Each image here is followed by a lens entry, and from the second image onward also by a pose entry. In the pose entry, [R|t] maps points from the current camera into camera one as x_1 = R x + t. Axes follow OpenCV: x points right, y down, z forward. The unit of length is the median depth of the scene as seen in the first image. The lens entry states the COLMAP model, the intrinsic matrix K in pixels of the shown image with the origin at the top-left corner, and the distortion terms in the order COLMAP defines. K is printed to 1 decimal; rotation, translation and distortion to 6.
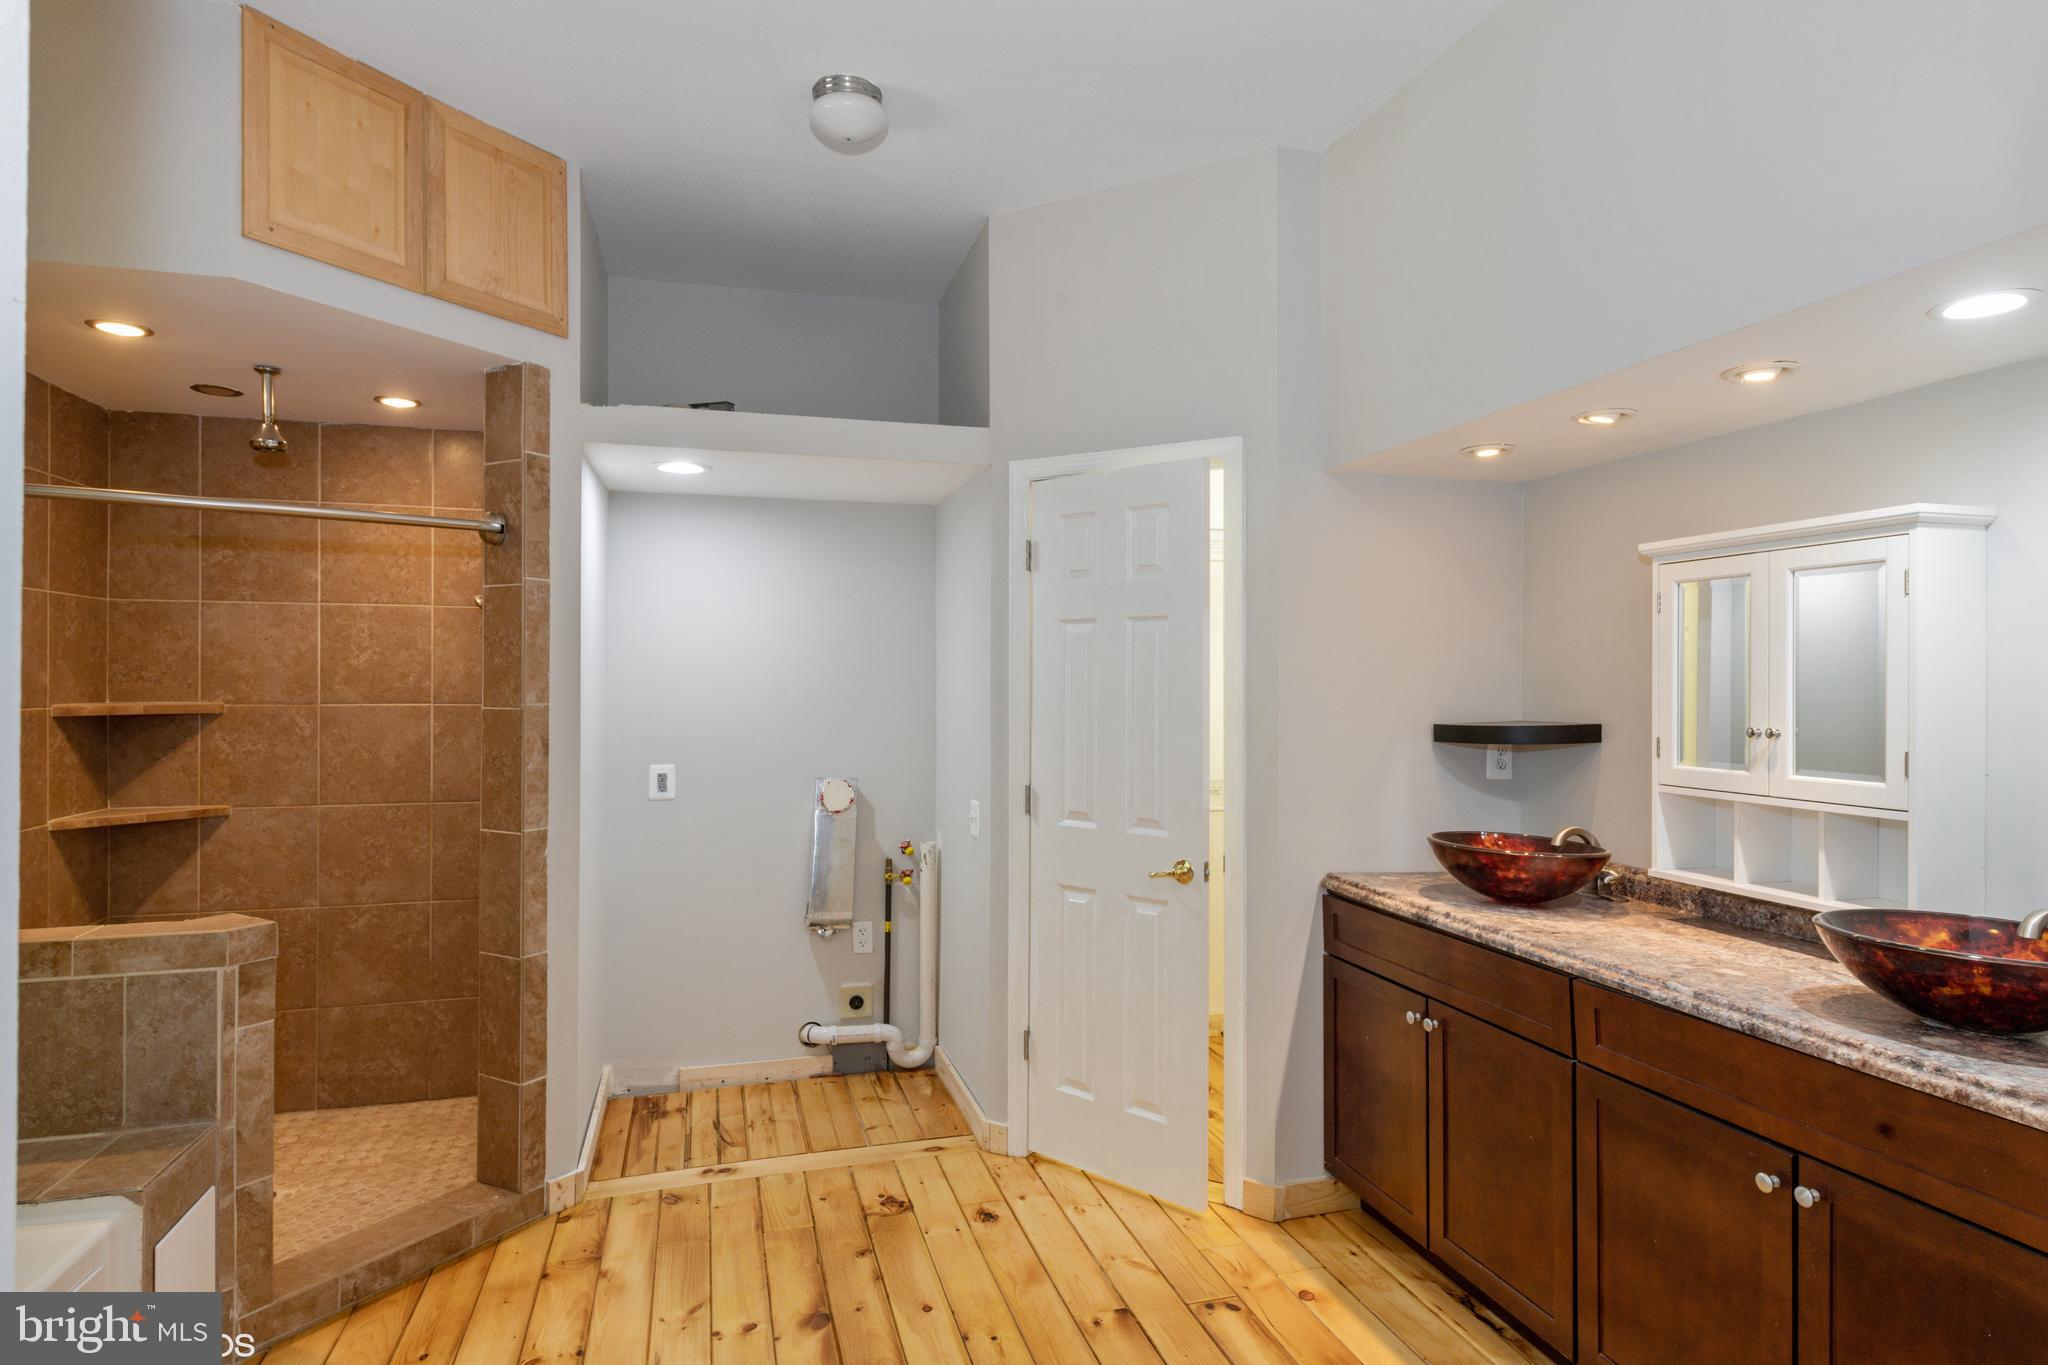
lens RADIAL K [[1111.7, 0, 1025.5], [0, 1111.7, 682.1], [0, 0, 1]] dist [-0.001074, -0.000644]
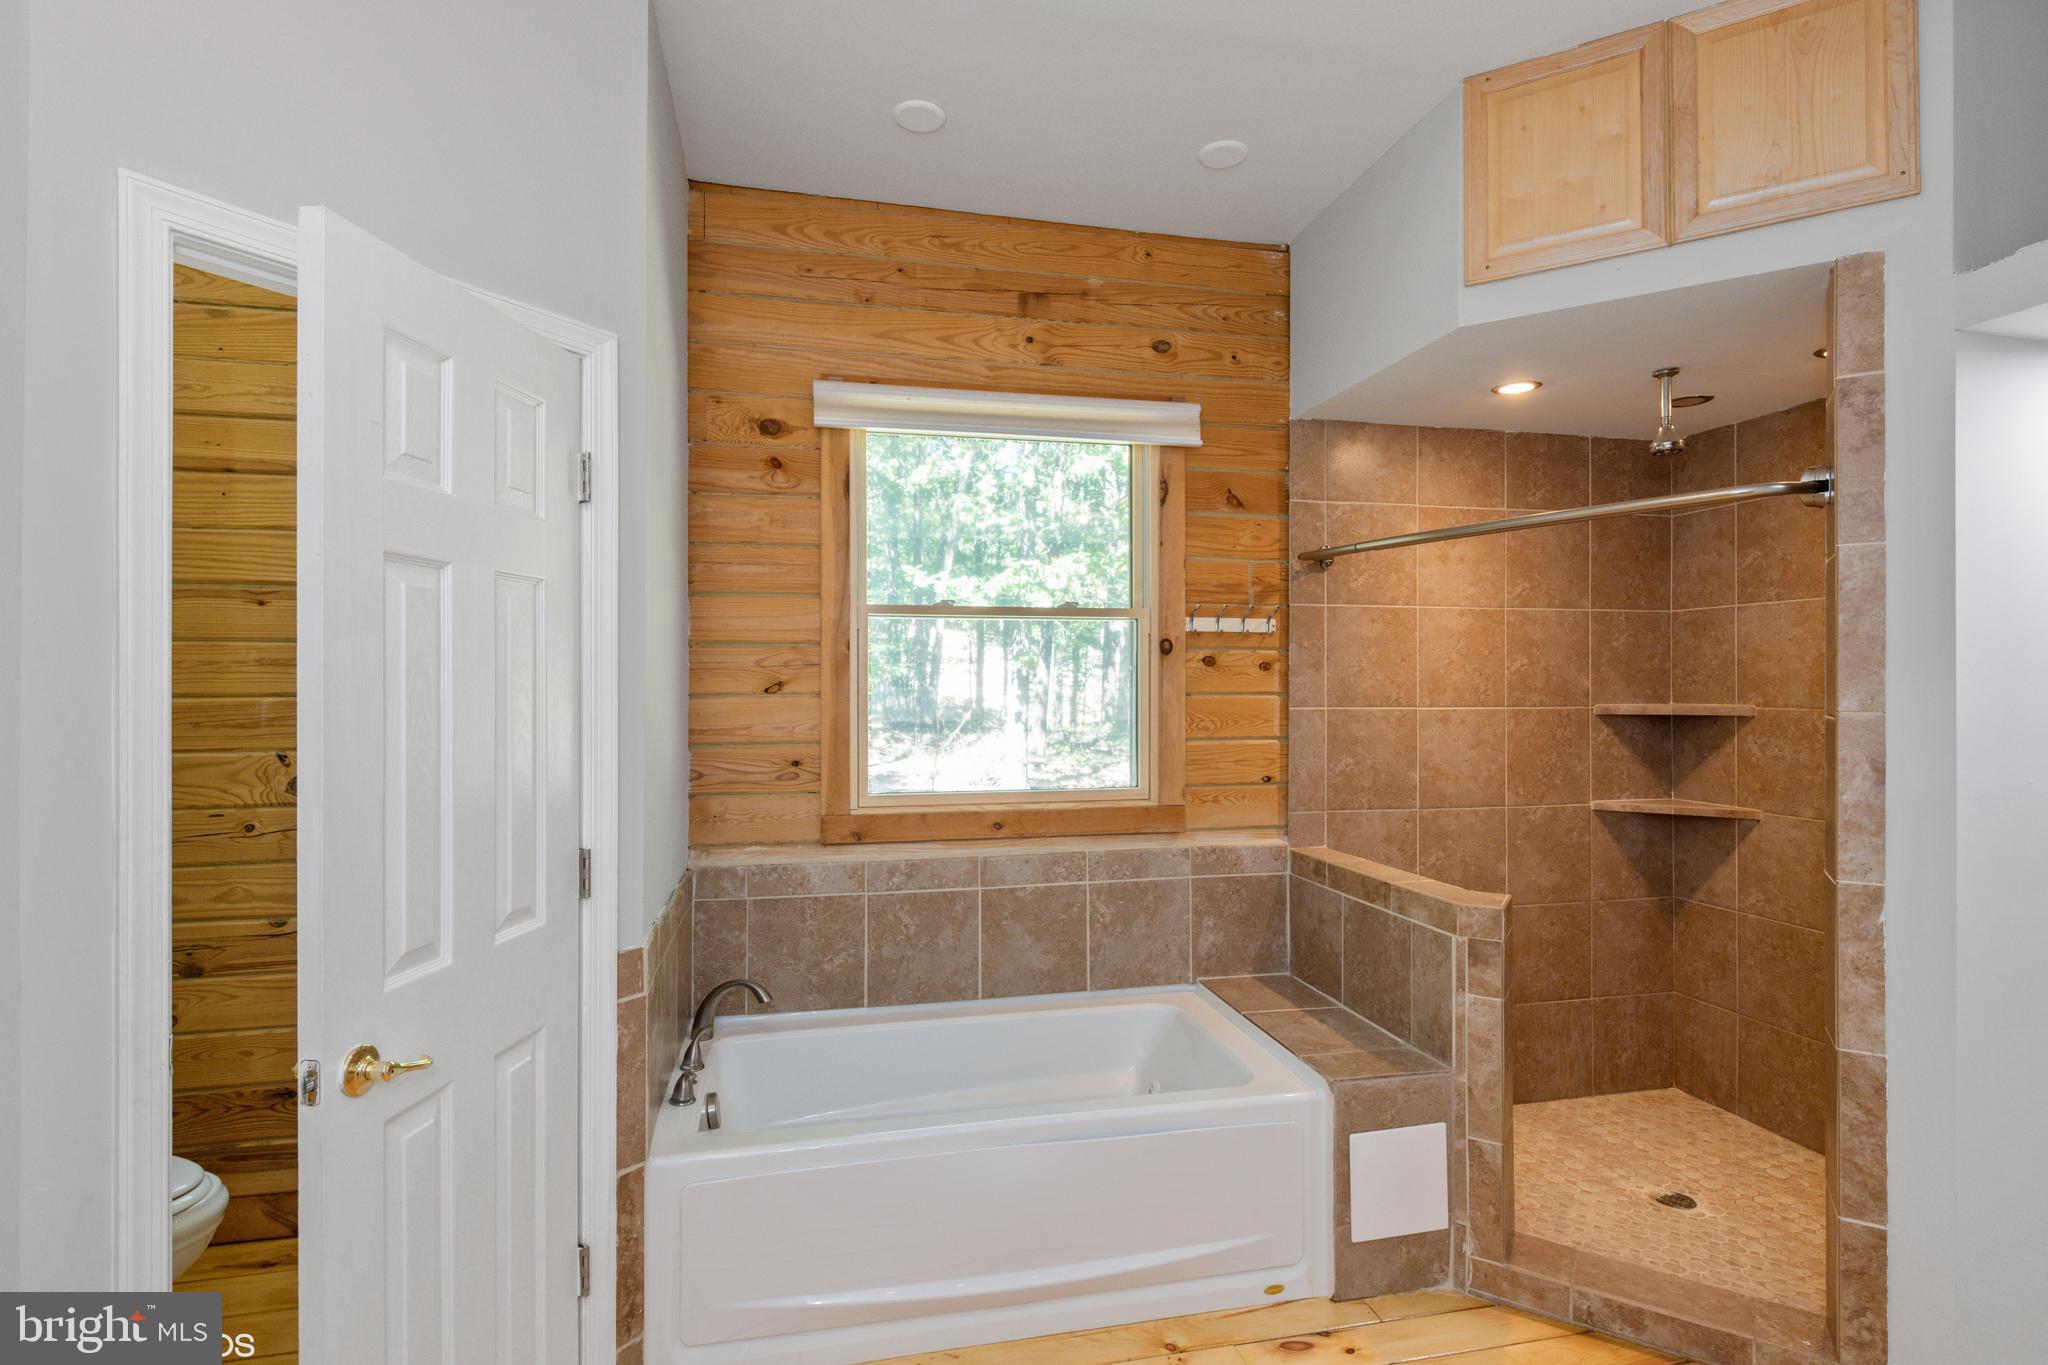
lens RADIAL K [[1010.1, 0, 1026.6], [0, 1010.1, 682.1], [0, 0, 1]] dist [-0.000752, -0.000411]
pose [[-0.060467, -0.006030, -0.998152, 0.260572], [0.000808, 0.999981, -0.006090, 0.002892], [0.998170, -0.001175, -0.060461, 0.483571]]
